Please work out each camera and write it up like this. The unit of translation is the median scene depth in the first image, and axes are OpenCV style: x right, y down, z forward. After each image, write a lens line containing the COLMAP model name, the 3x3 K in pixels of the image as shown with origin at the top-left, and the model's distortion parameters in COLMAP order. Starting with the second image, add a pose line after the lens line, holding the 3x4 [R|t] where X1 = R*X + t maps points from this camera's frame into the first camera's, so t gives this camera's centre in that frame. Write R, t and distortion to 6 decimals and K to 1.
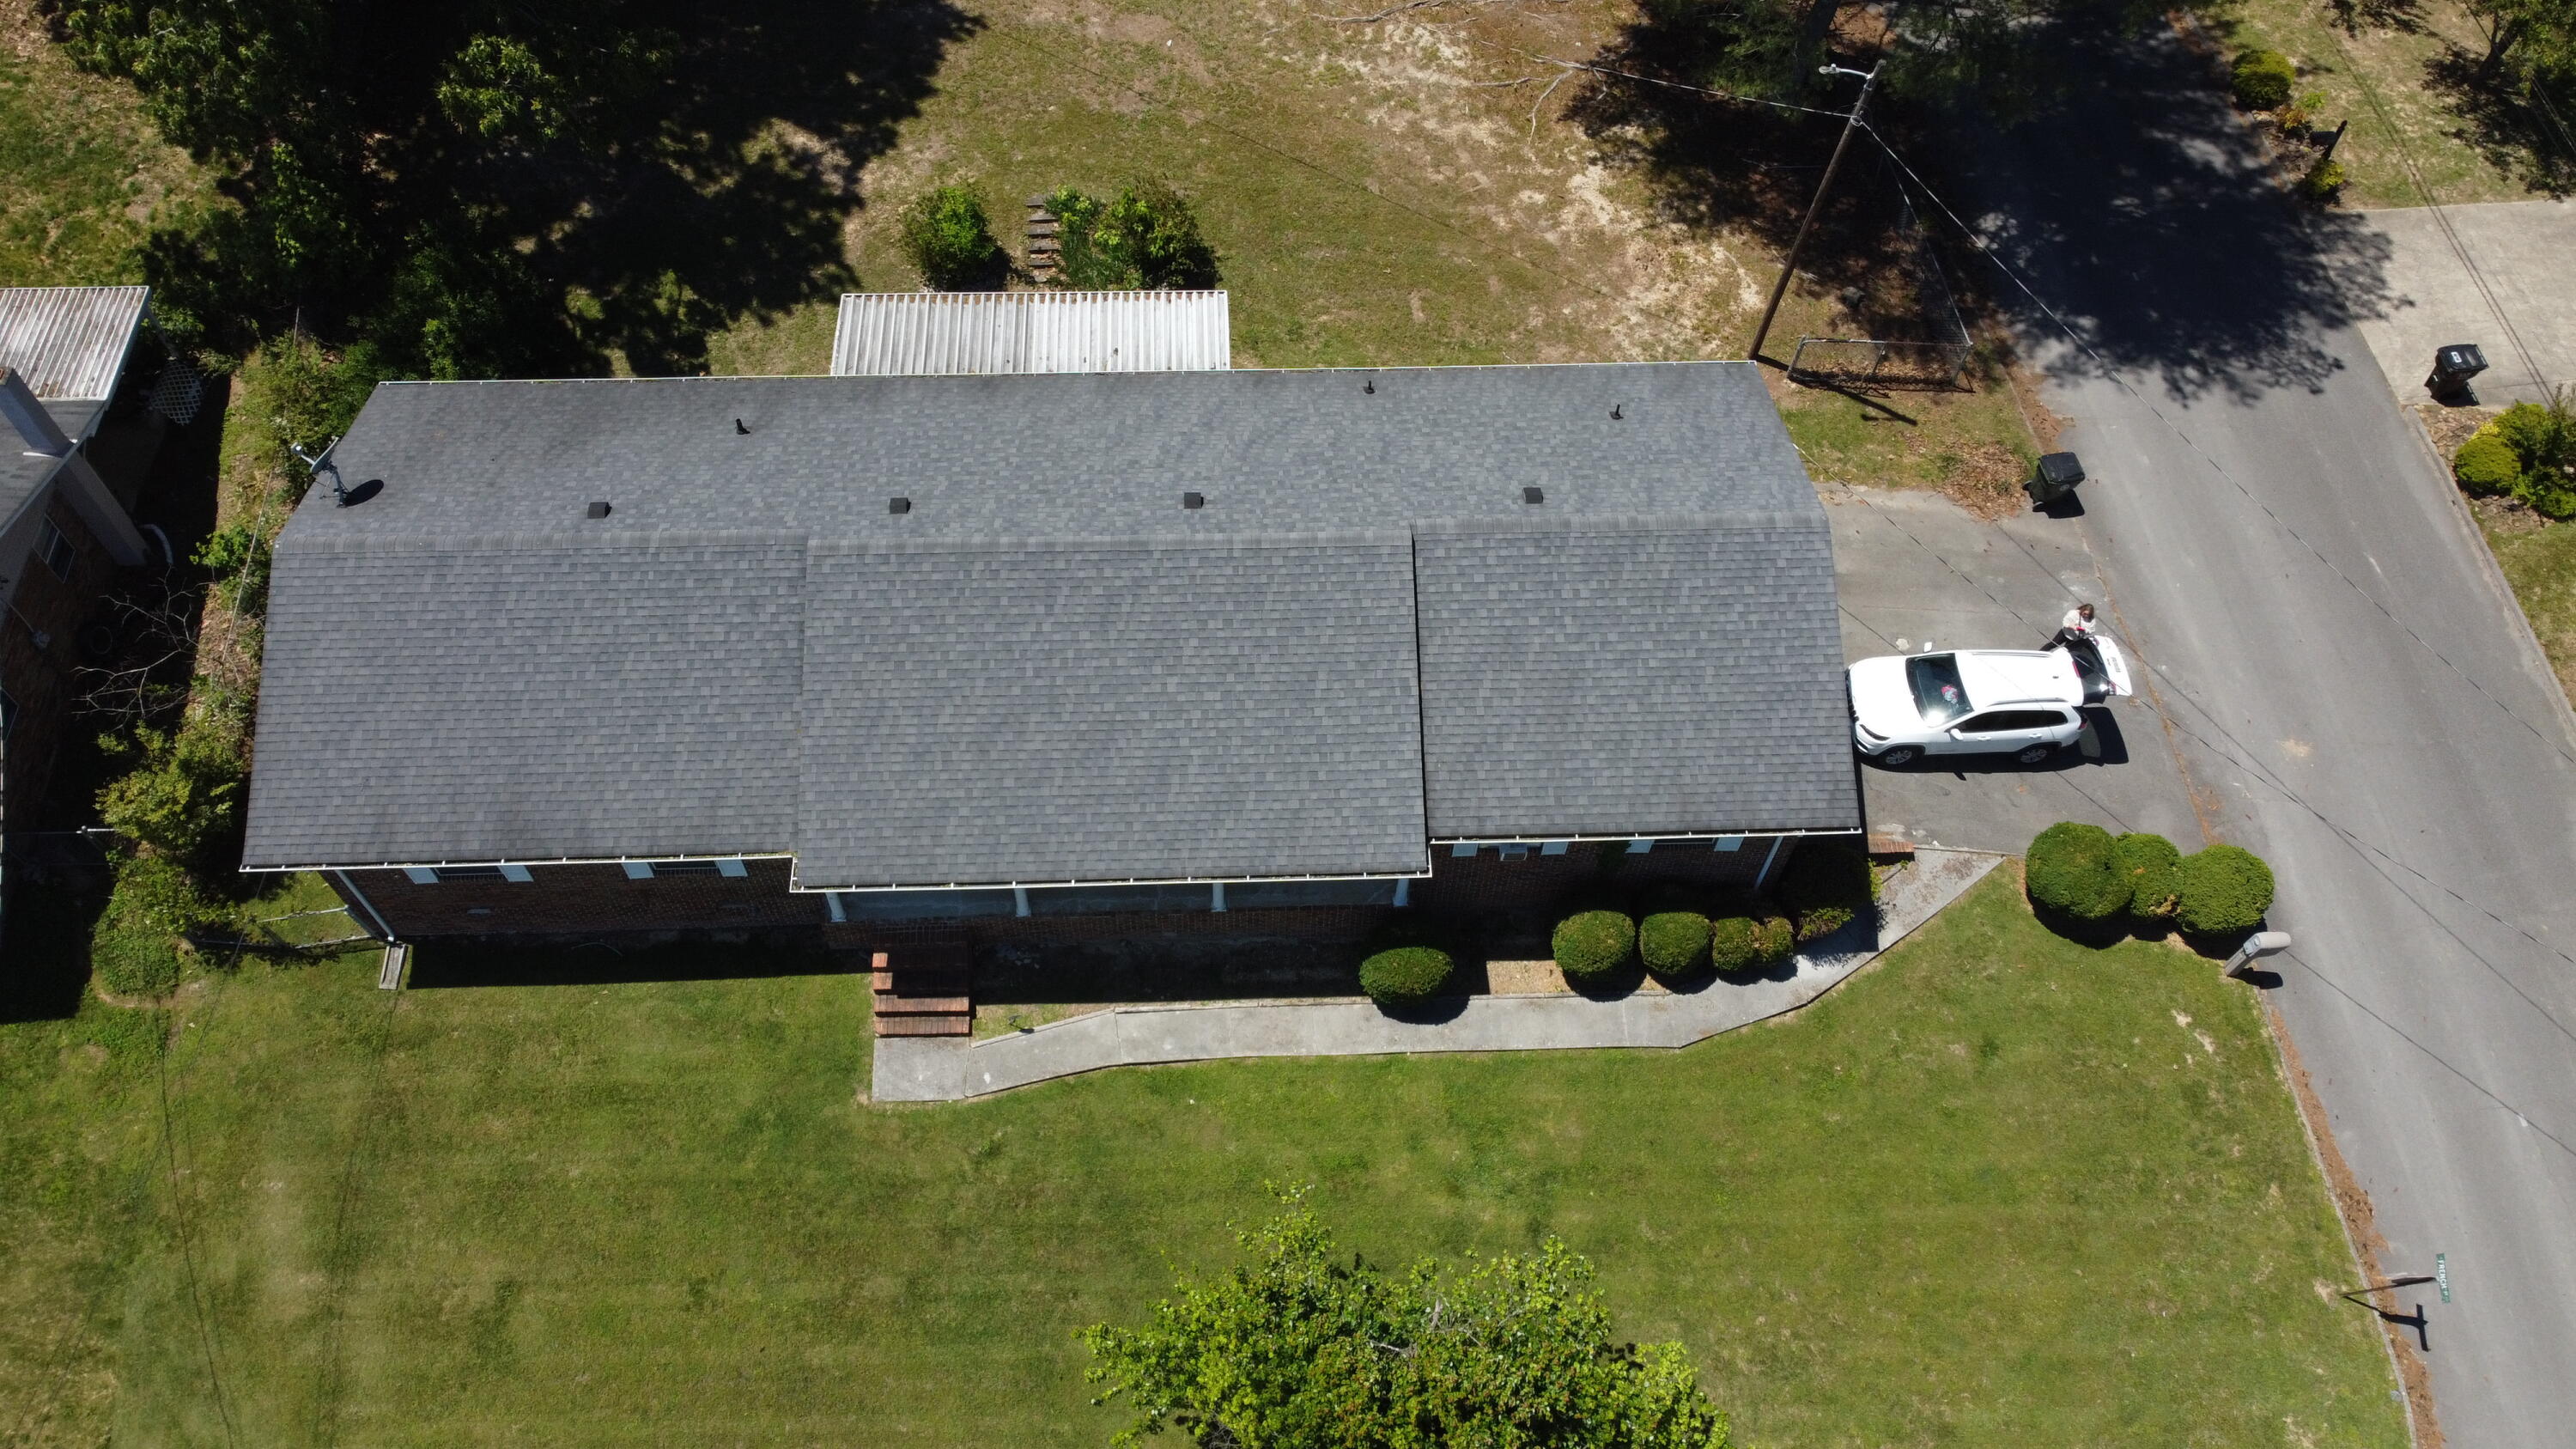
lens RADIAL K [[1941.8, 0, 1289.0], [0, 1941.8, 729.9], [0, 0, 1]] dist [0.003268, -0.009452]
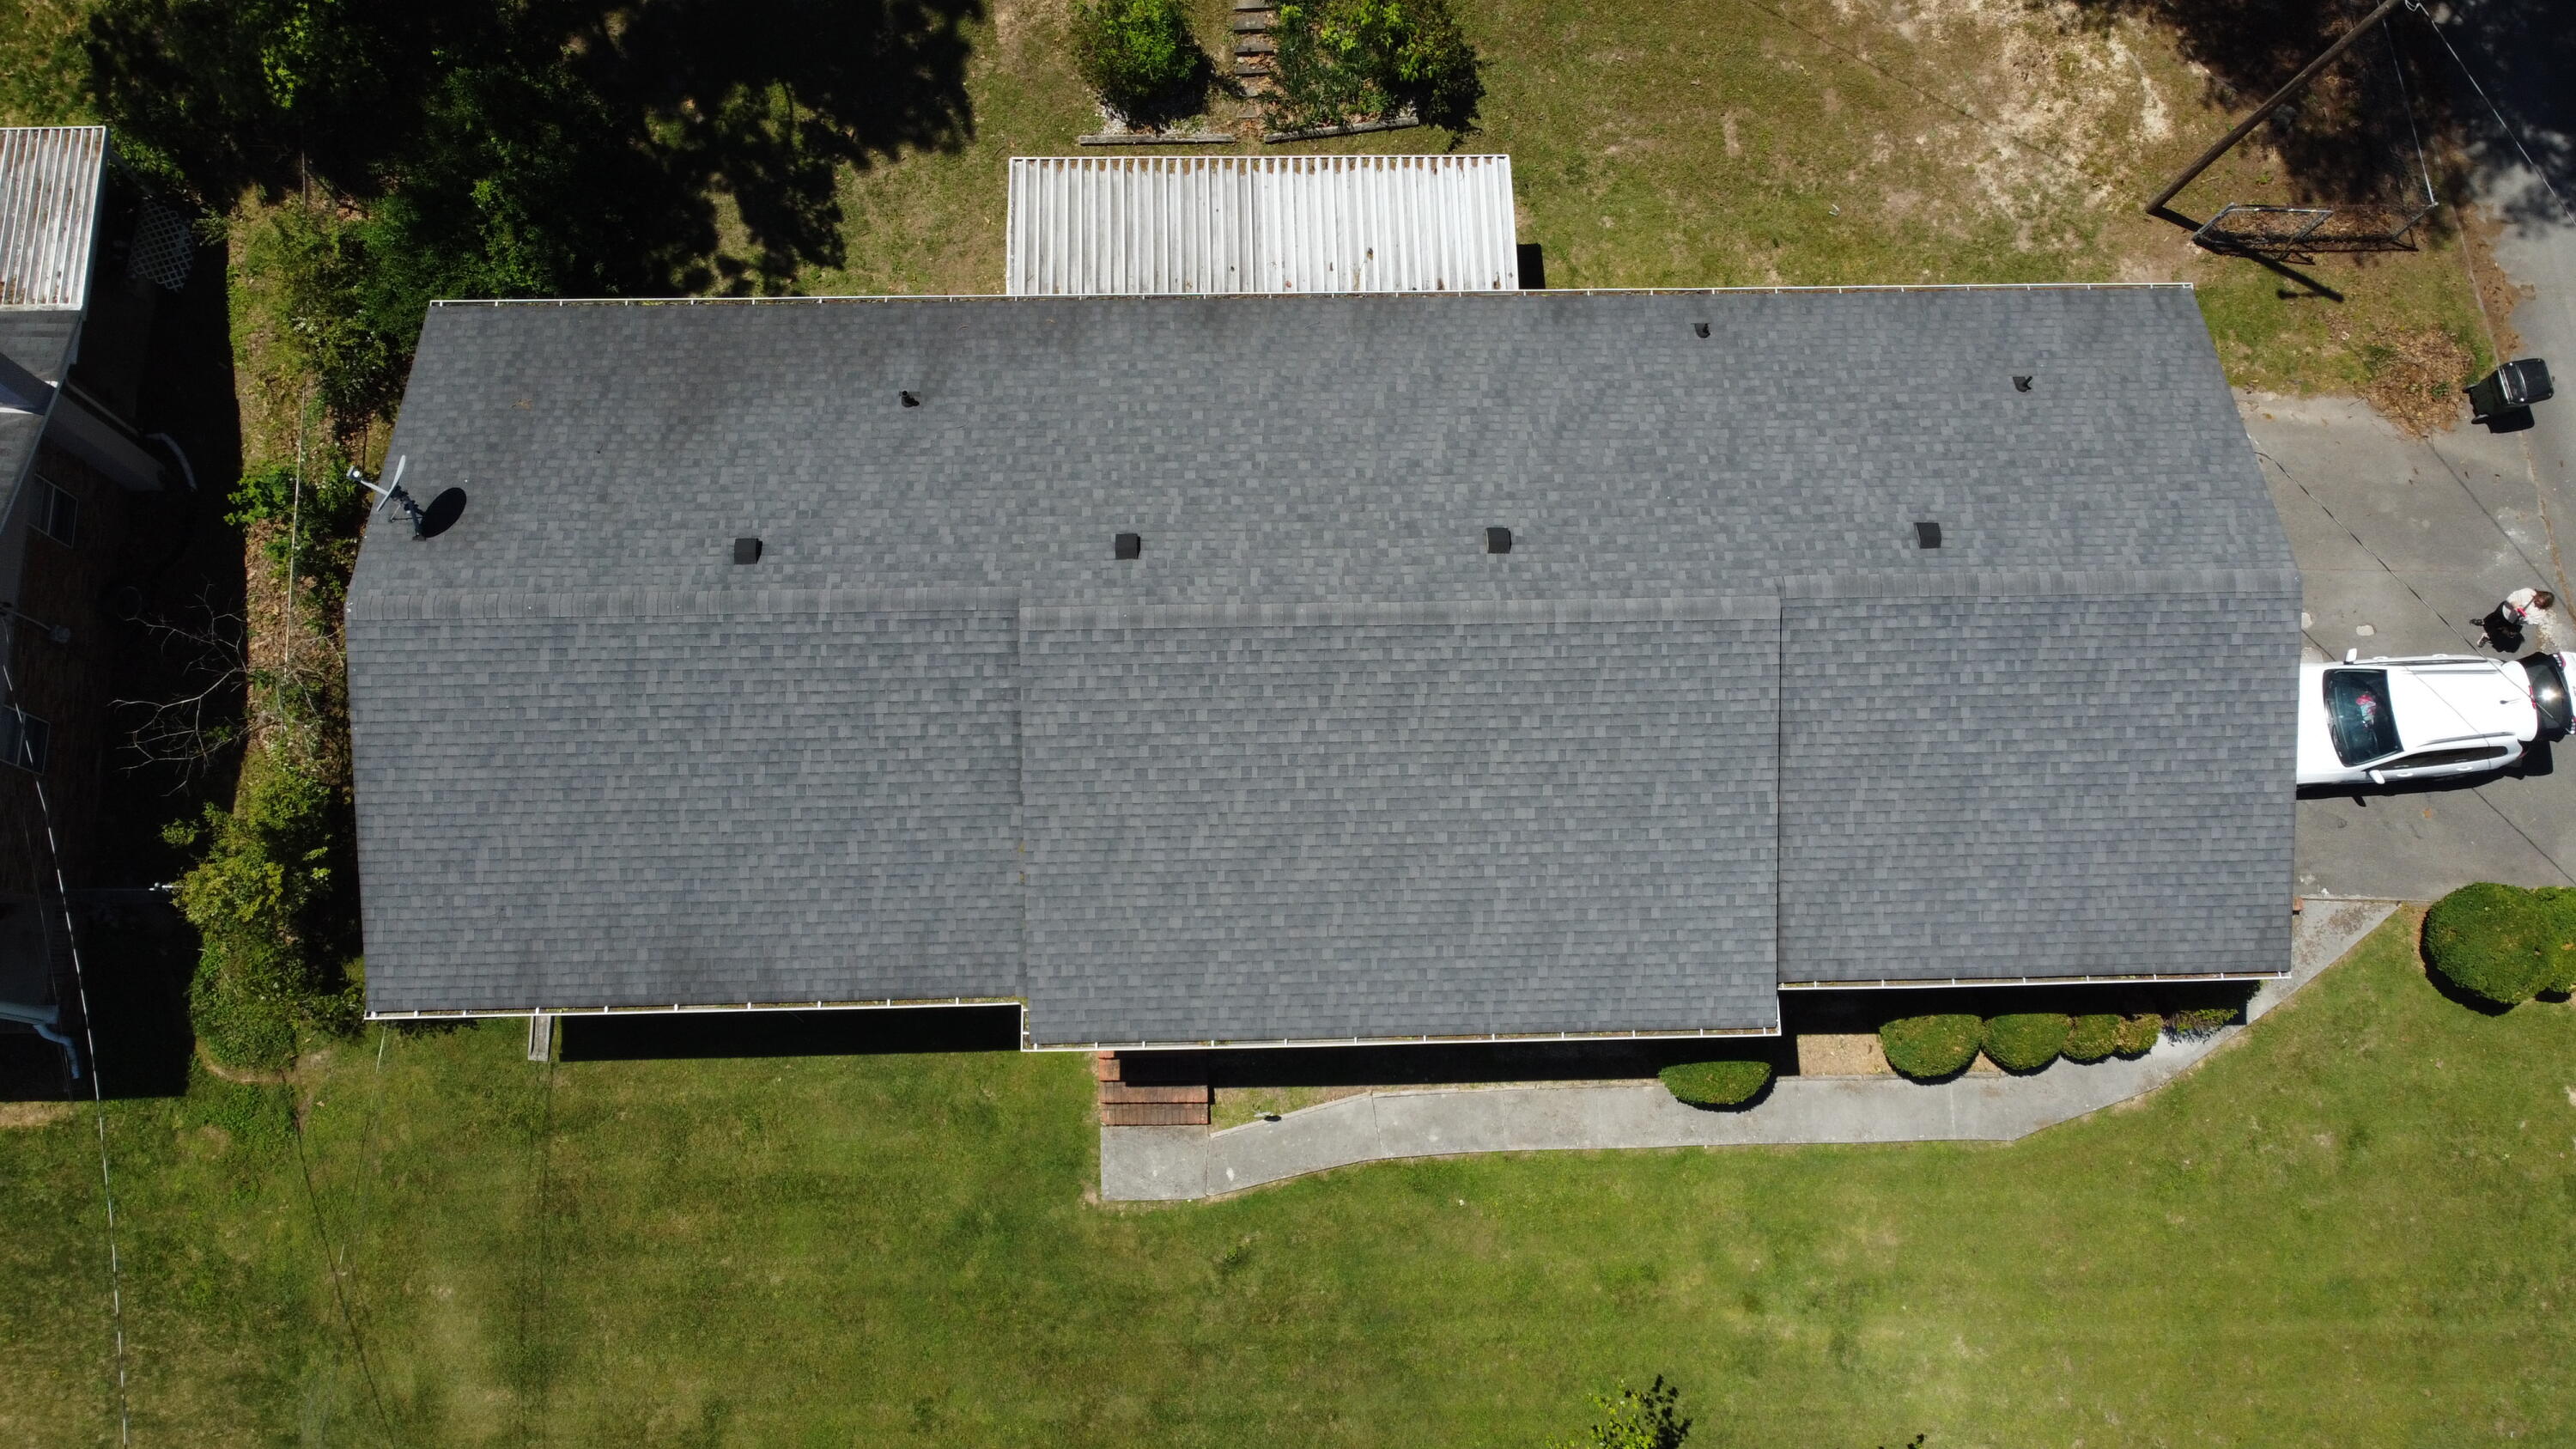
lens RADIAL K [[1944.4, 0, 1288.6], [0, 1944.4, 727.9], [0, 0, 1]] dist [-0.002655, -0.001367]
pose [[0.999839, 0.017920, 0.000020, -0.131710], [-0.016981, 0.947097, 0.320499, -0.294037], [0.005724, -0.320447, 0.947249, 0.227191]]
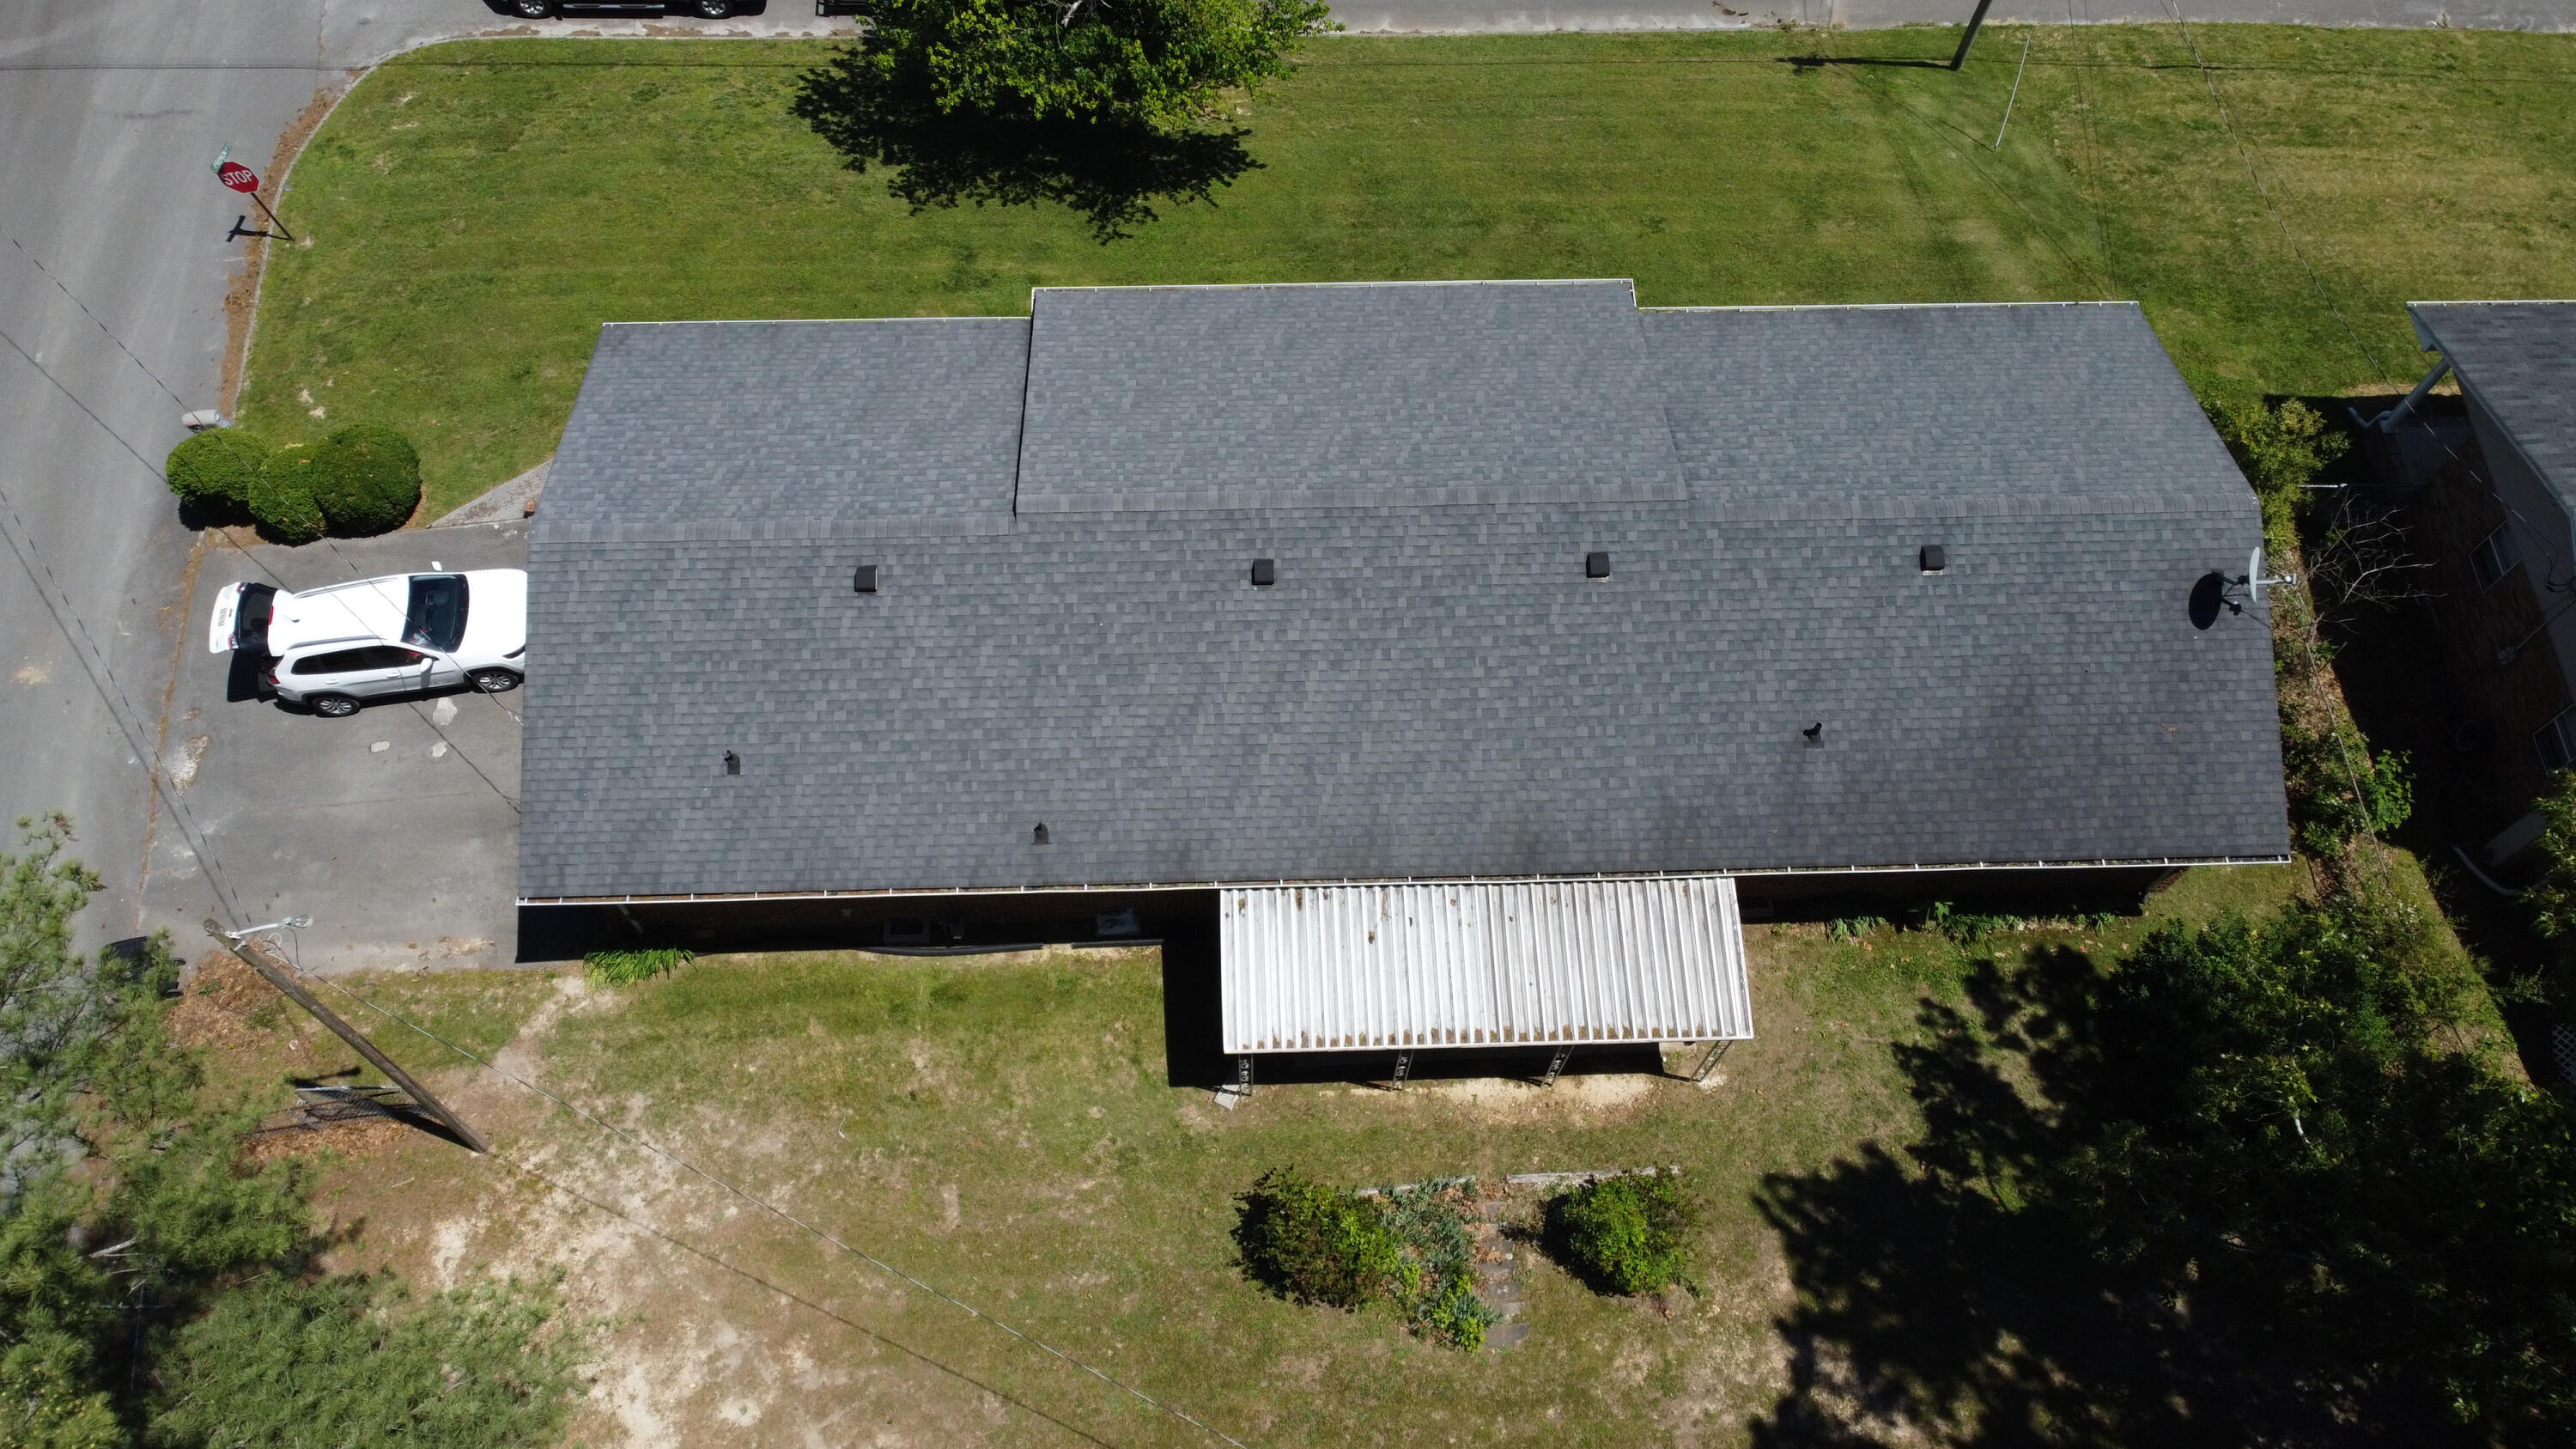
lens RADIAL K [[1941.8, 0, 1289.0], [0, 1941.8, 729.9], [0, 0, 1]] dist [0.003268, -0.009452]
pose [[-0.998848, -0.026160, -0.040218, -0.027314], [-0.020494, -0.525285, 0.850679, -0.883634], [-0.043380, 0.850524, 0.524144, 0.599742]]
